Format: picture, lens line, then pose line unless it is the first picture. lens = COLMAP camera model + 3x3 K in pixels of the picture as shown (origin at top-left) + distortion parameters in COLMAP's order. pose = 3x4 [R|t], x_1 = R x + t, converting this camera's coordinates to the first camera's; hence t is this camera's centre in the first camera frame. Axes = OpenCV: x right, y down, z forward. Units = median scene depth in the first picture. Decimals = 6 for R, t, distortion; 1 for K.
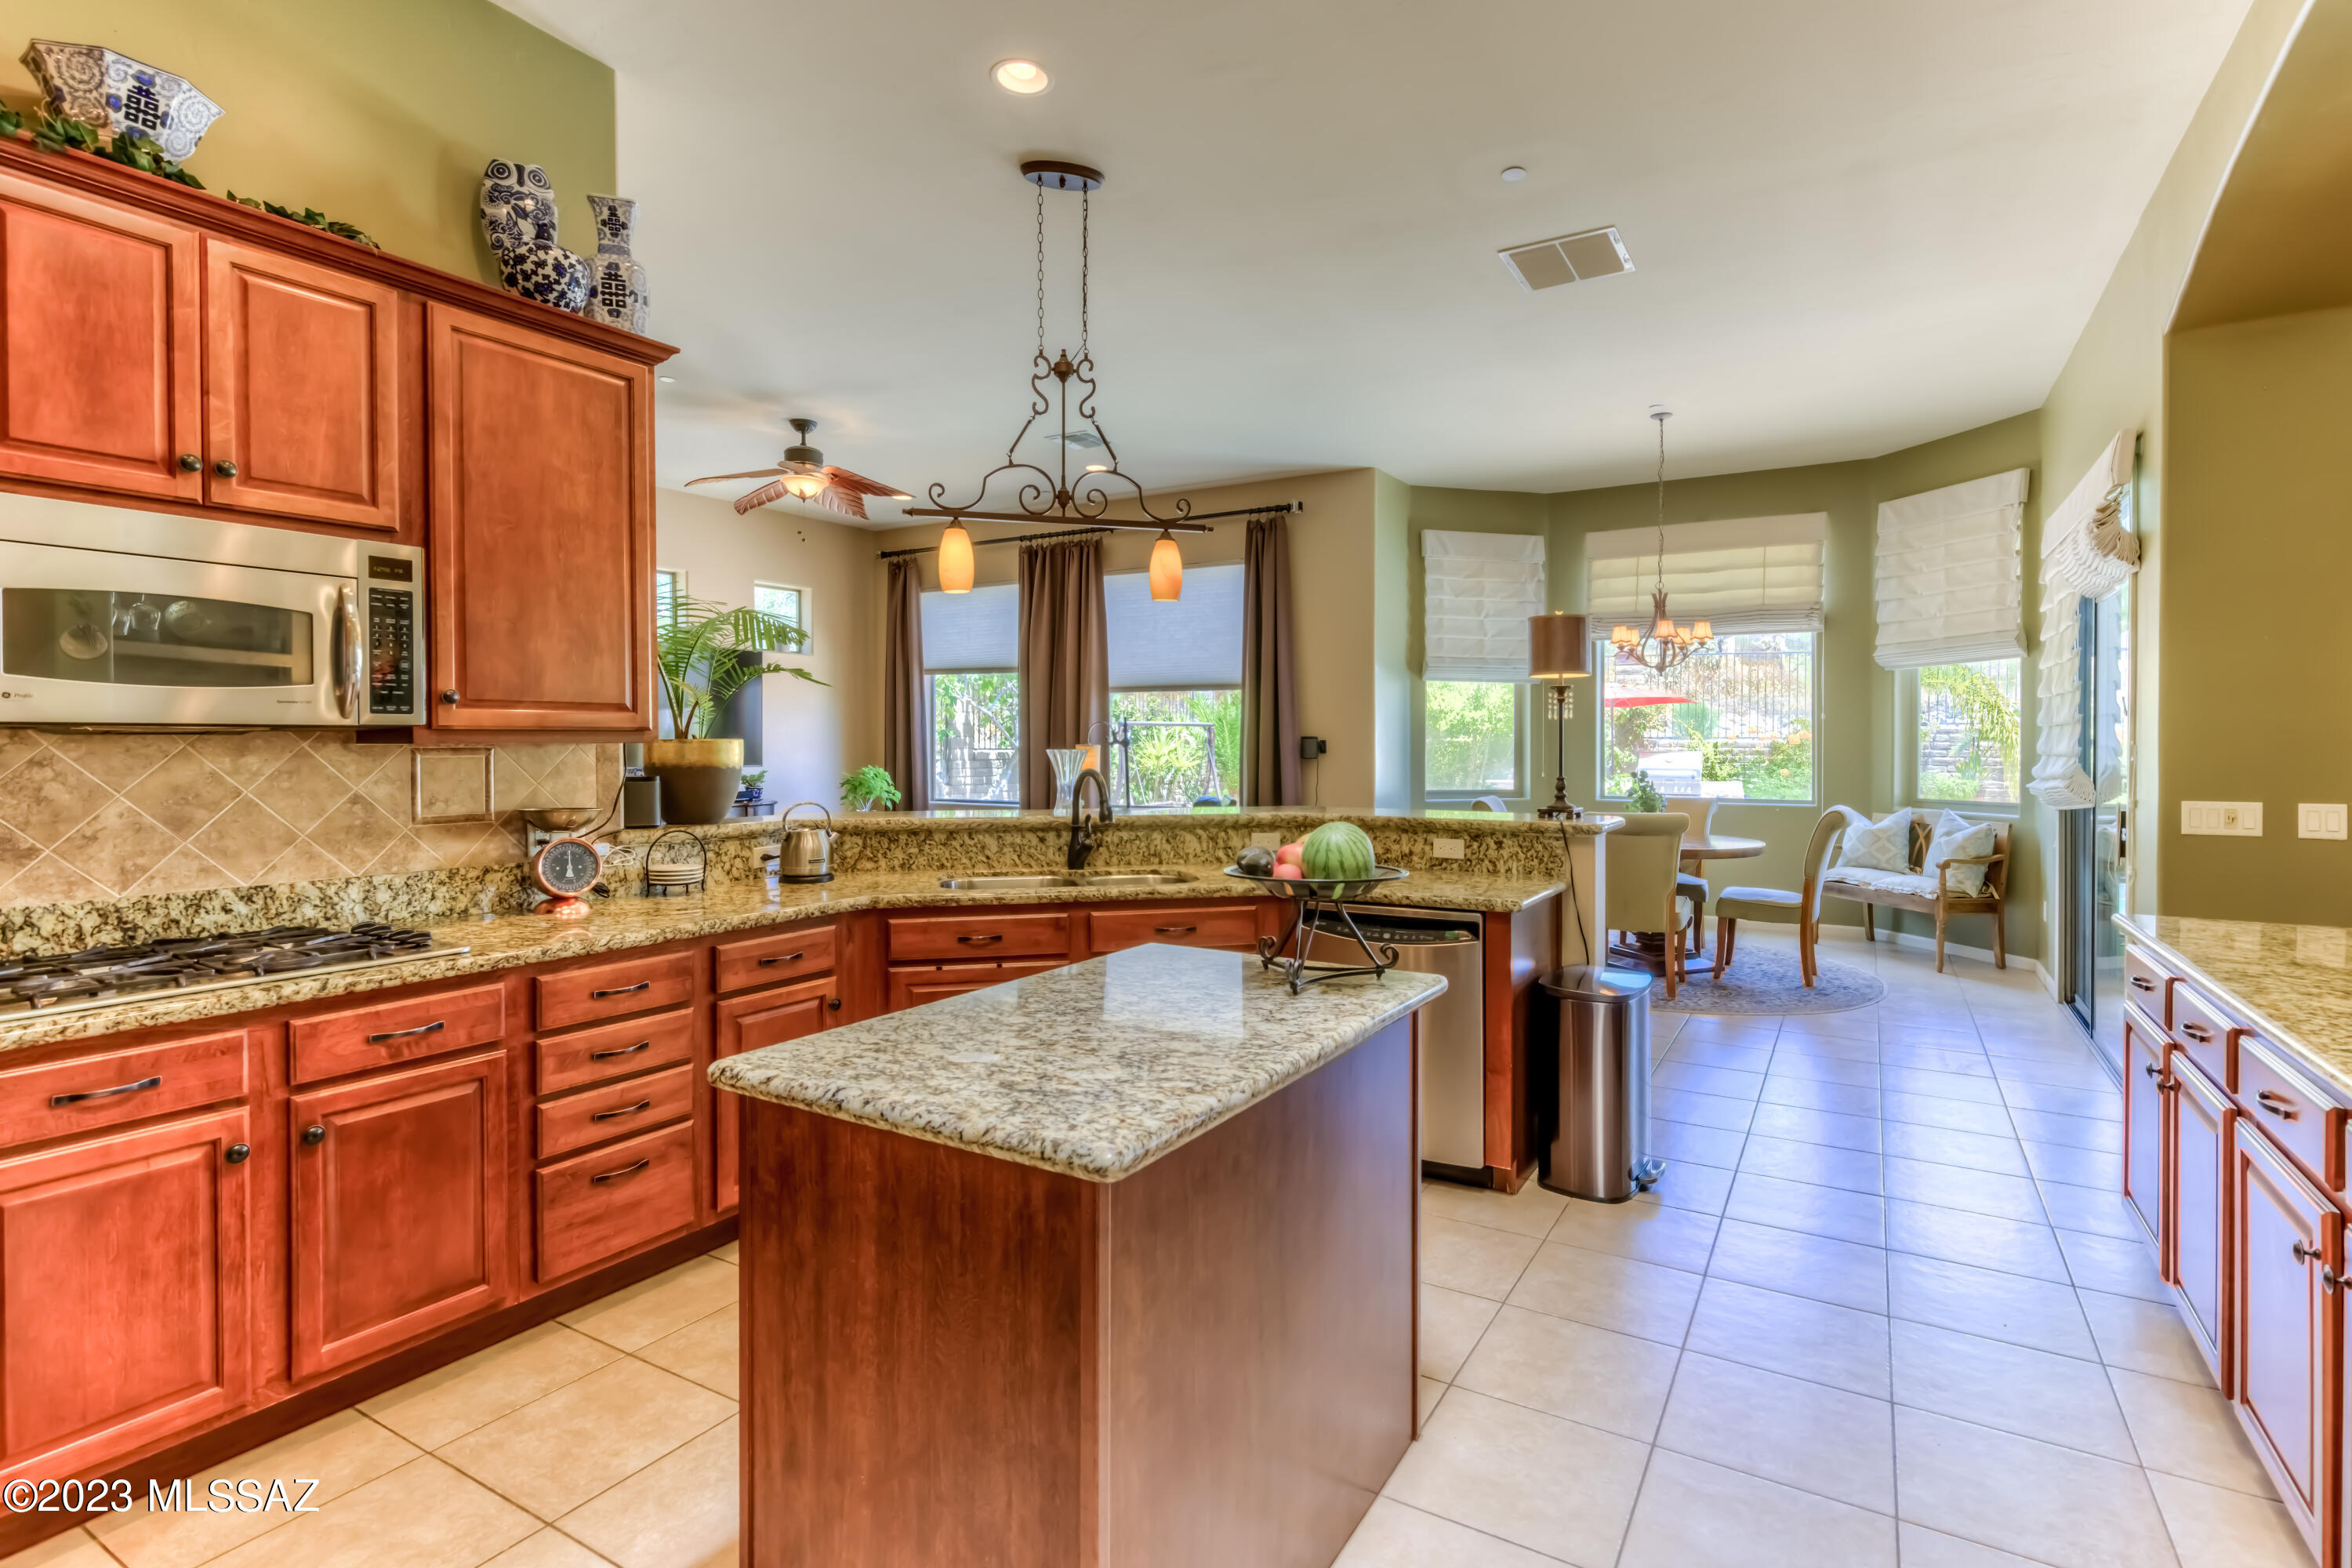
lens RADIAL K [[1121.0, 0, 1212.0], [0, 1121.0, 751.8], [0, 0, 1]] dist [0.001087, 0.000212]
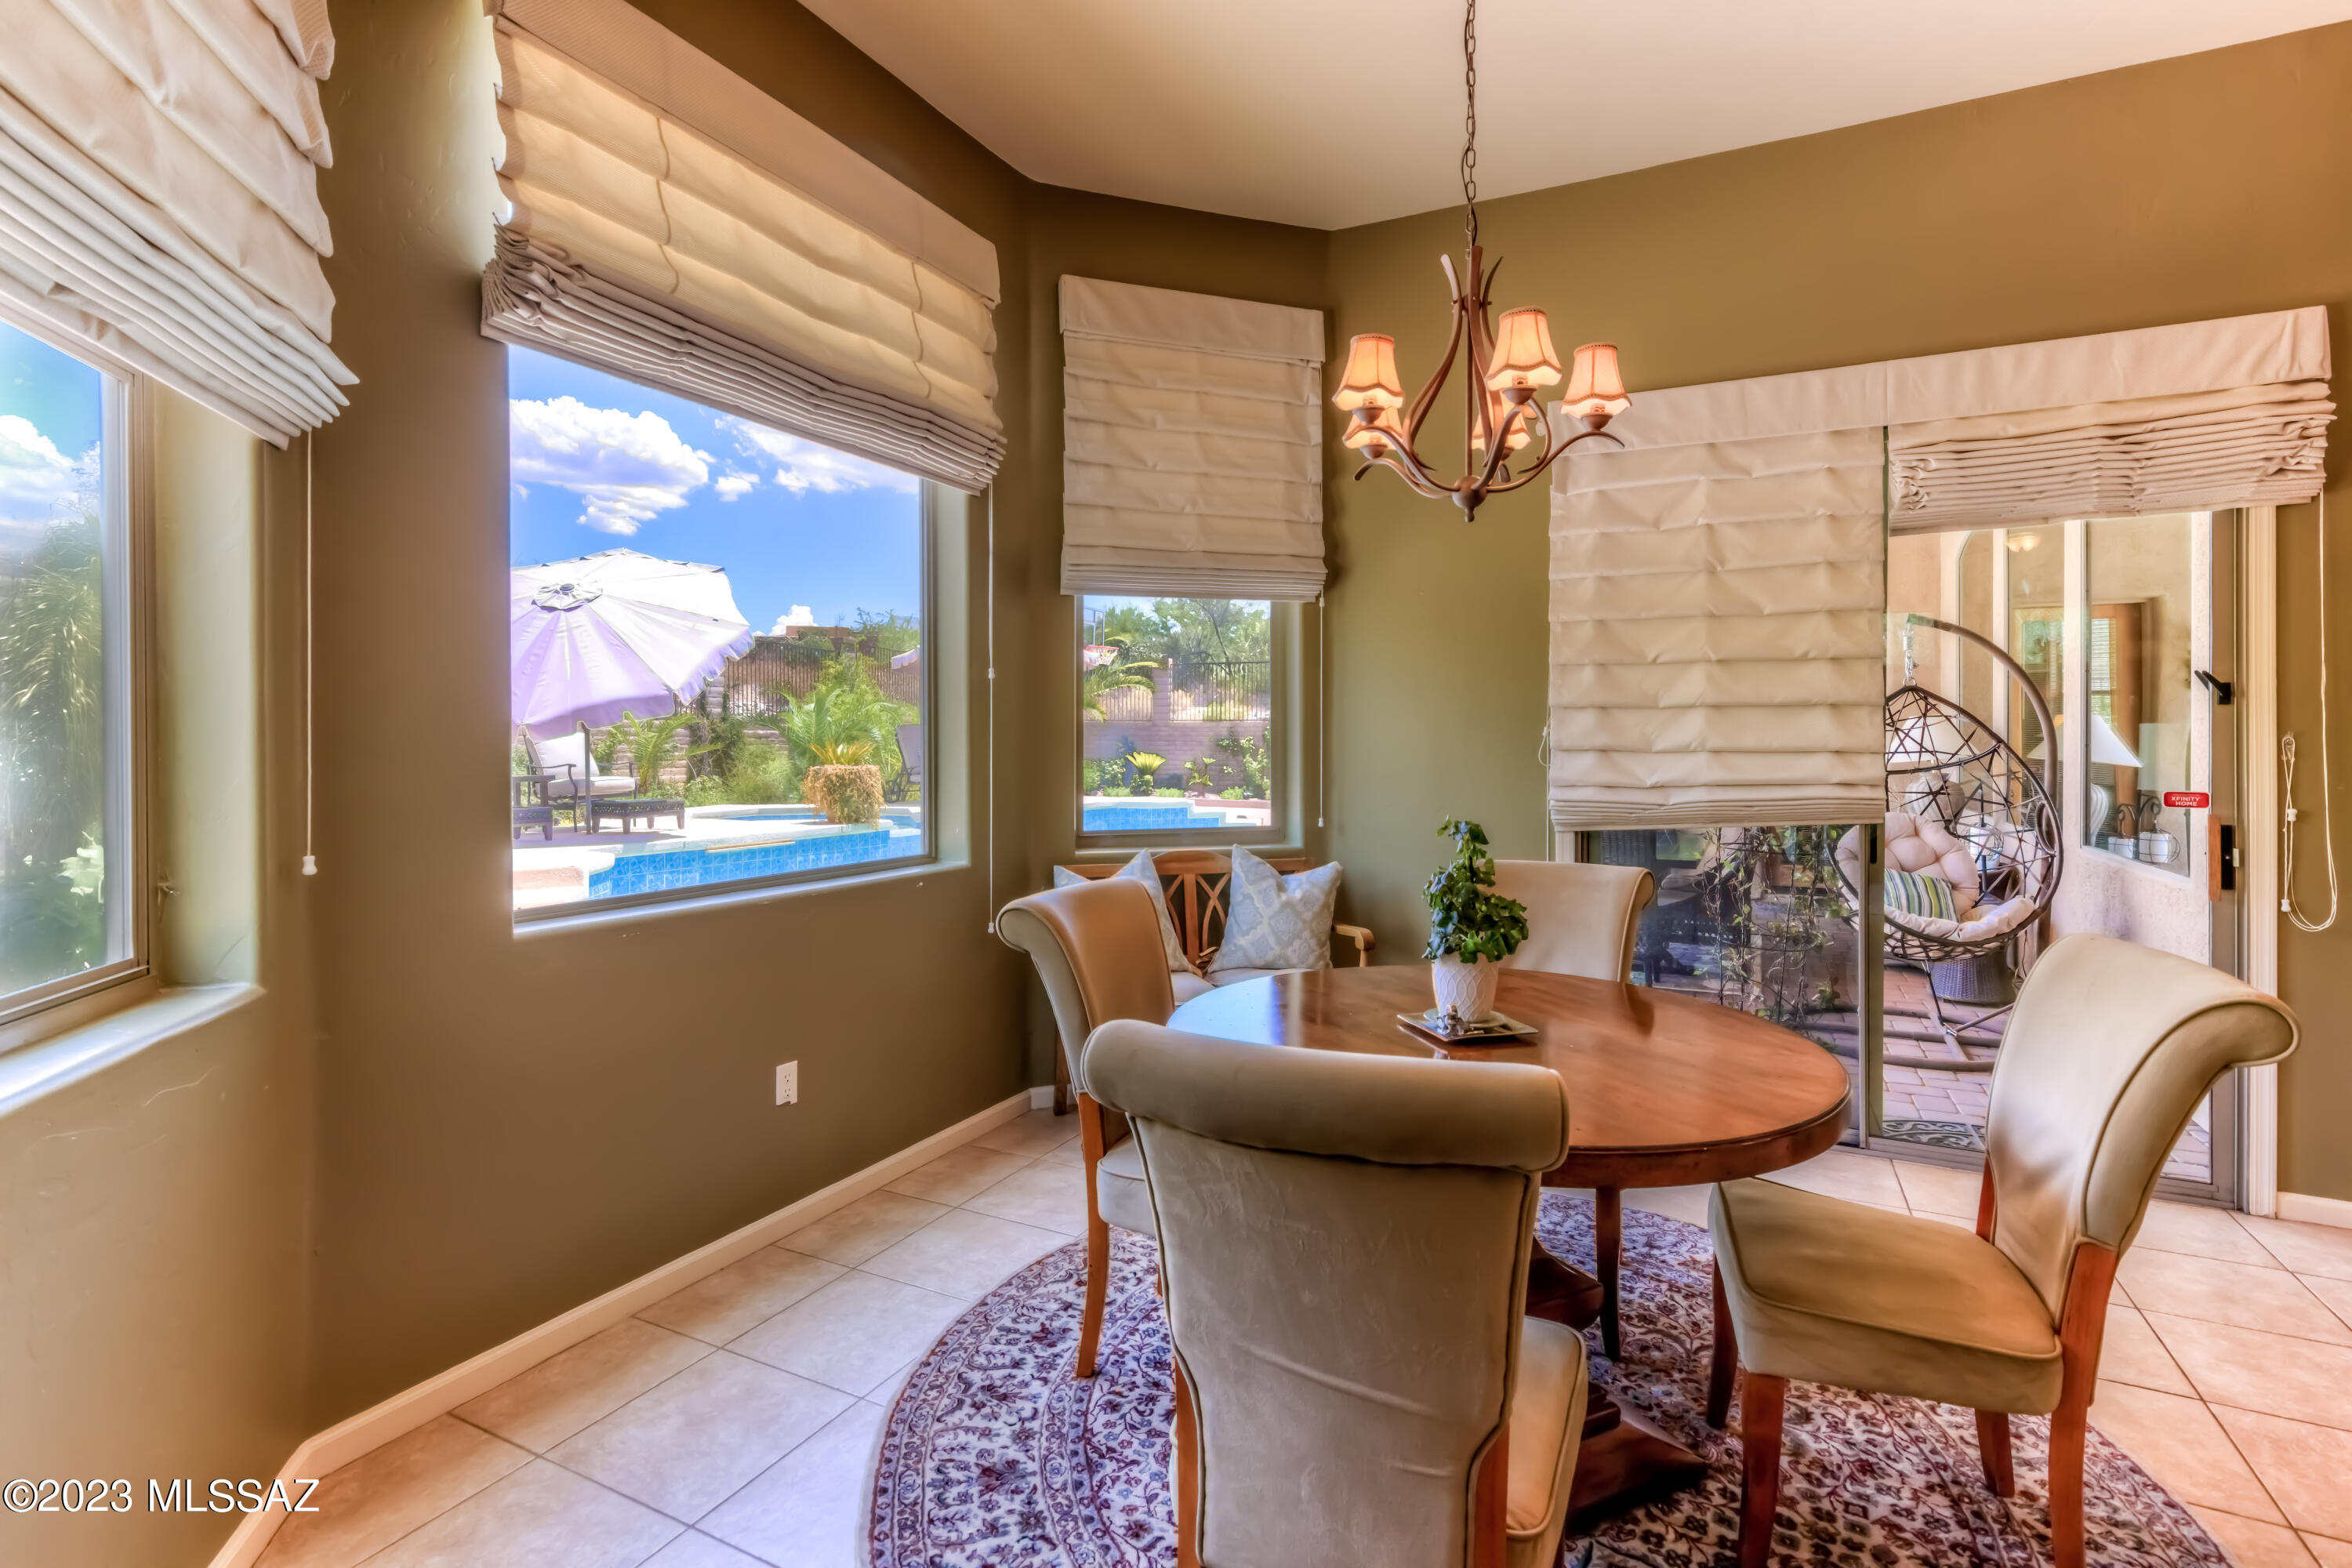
lens RADIAL K [[1079.1, 0, 1177.7], [0, 1079.1, 713.2], [0, 0, 1]] dist [-0.000269, -0.000050]
pose [[-0.067715, 0.023763, 0.997422, 0.157071], [0.008054, 0.999697, -0.023271, -0.008317], [-0.997672, 0.006458, -0.067885, 1.637749]]
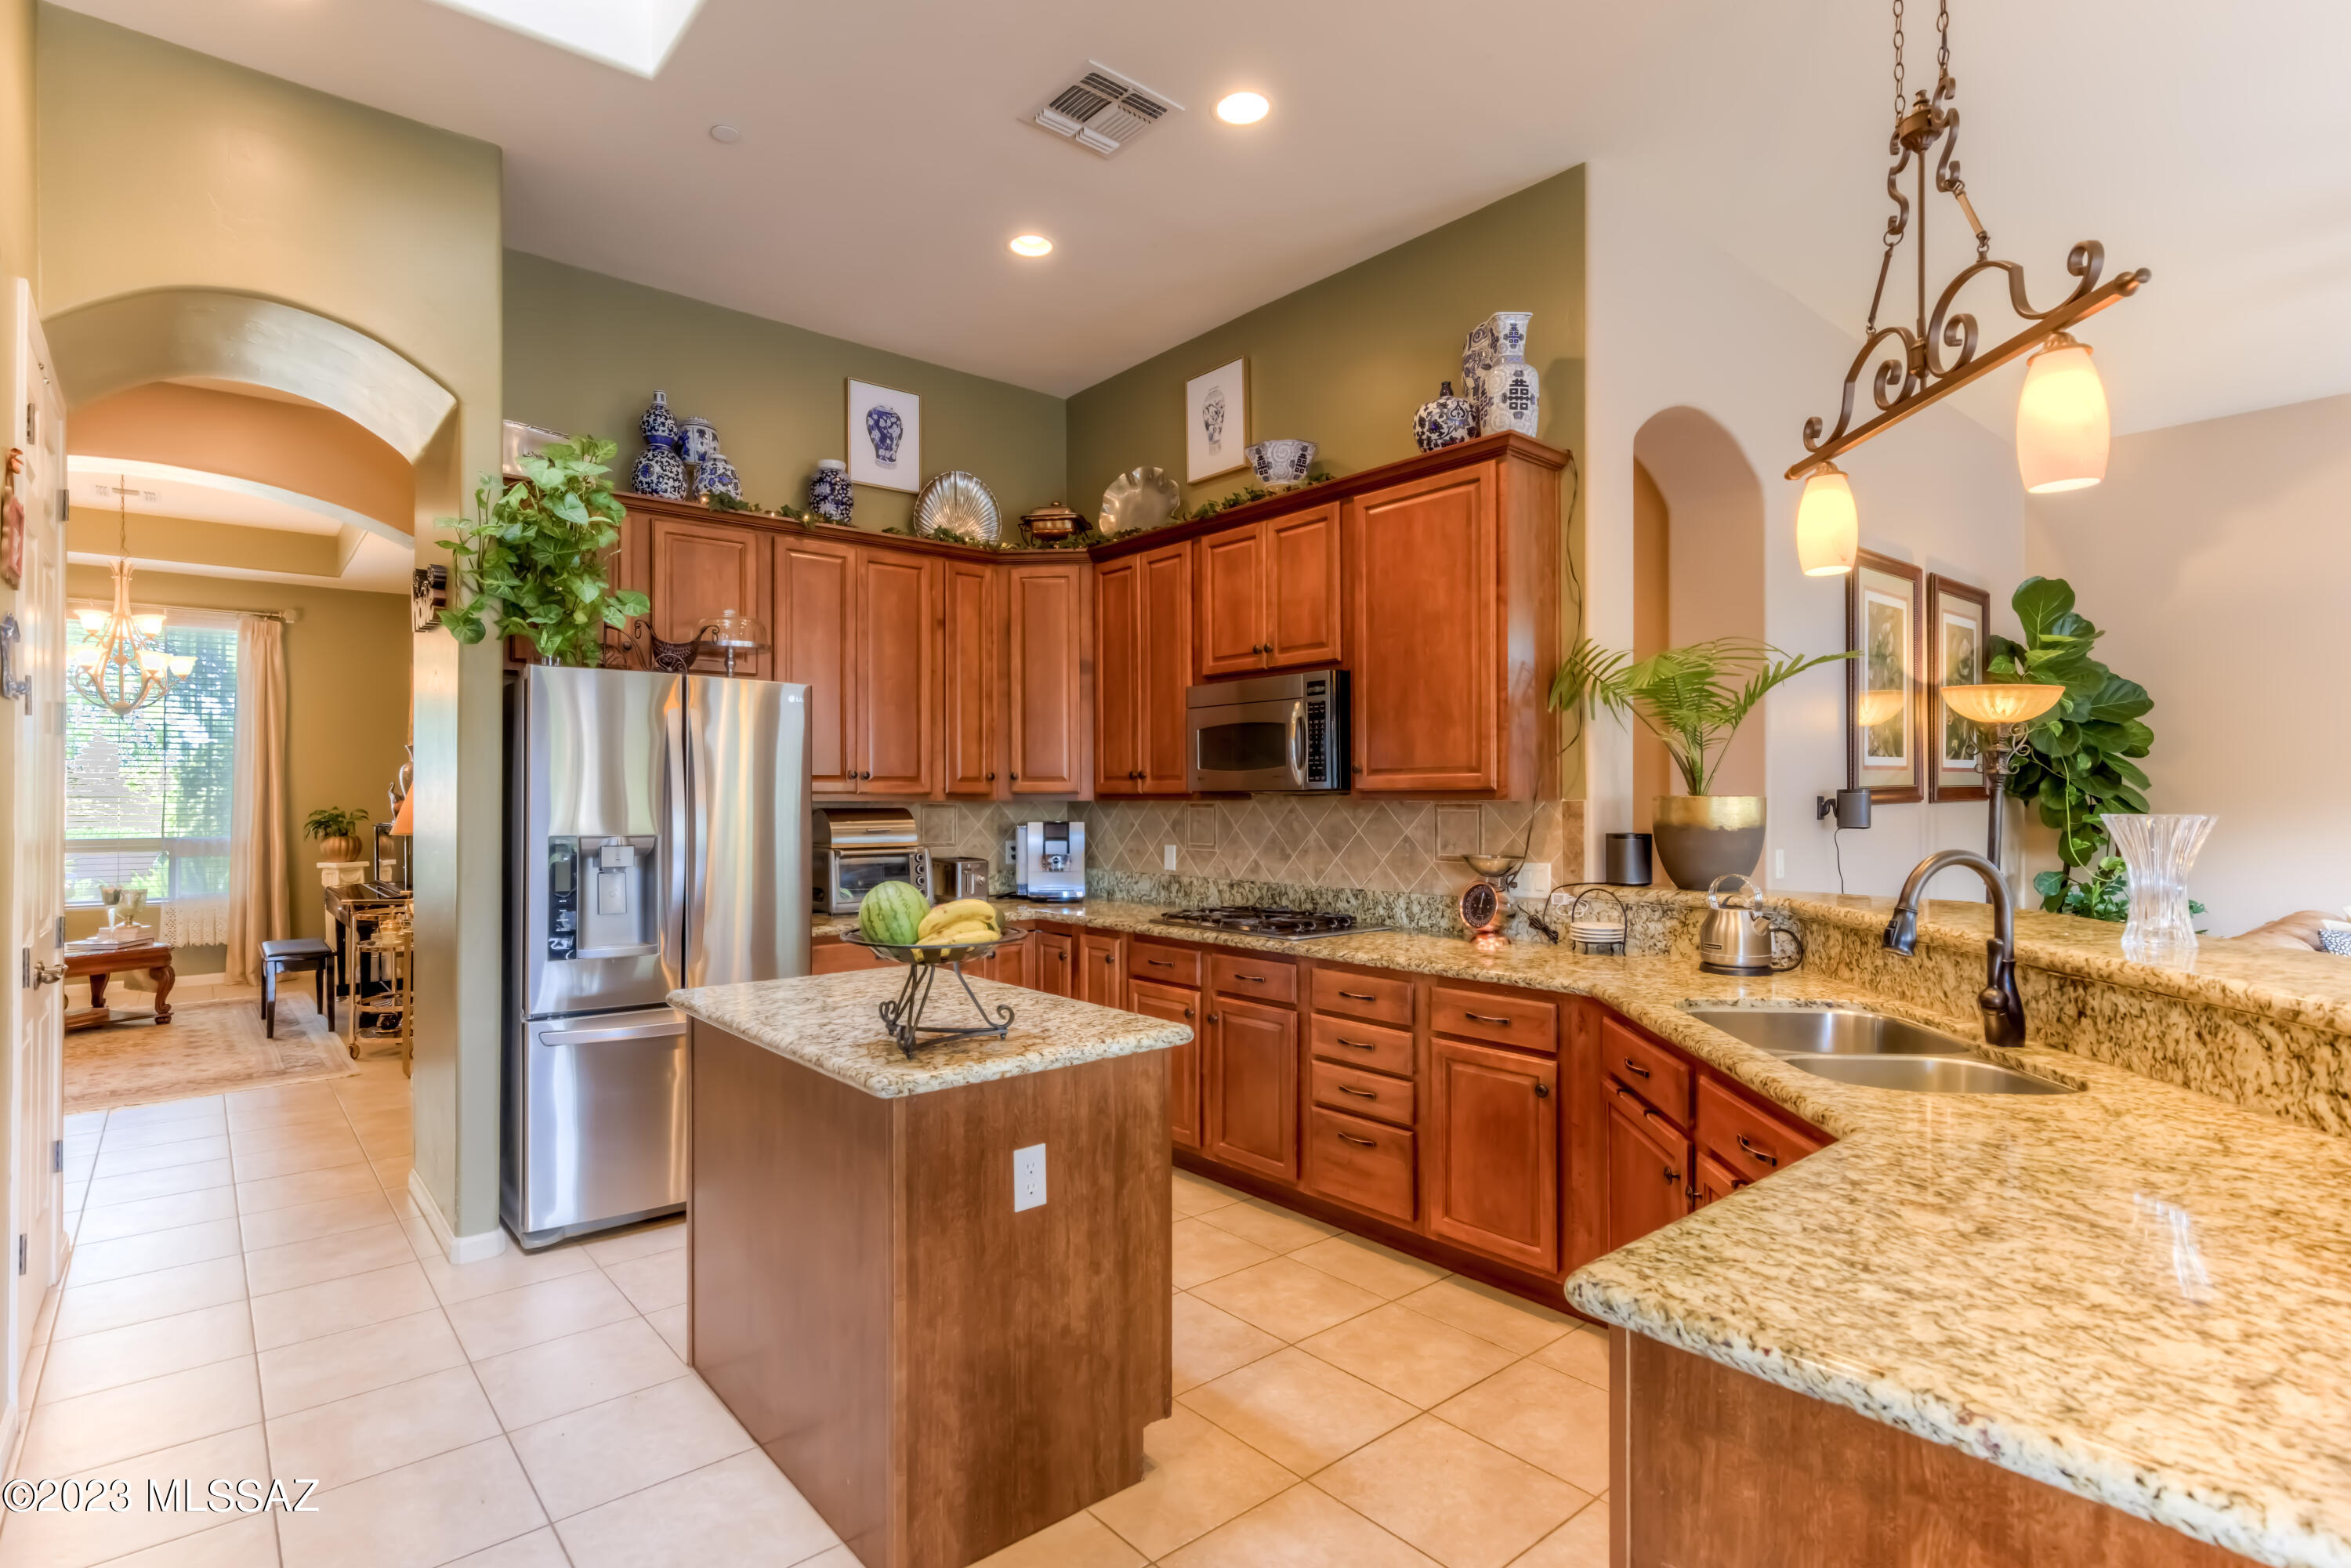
lens RADIAL K [[1150.9, 0, 1110.7], [0, 1150.9, 784.1], [0, 0, 1]] dist [-0.003008, -0.000245]
pose [[-0.357296, -0.009638, -0.933942, 0.465378], [-0.003046, 0.999953, -0.009154, -0.008676], [0.933986, -0.000426, -0.357309, 0.711776]]
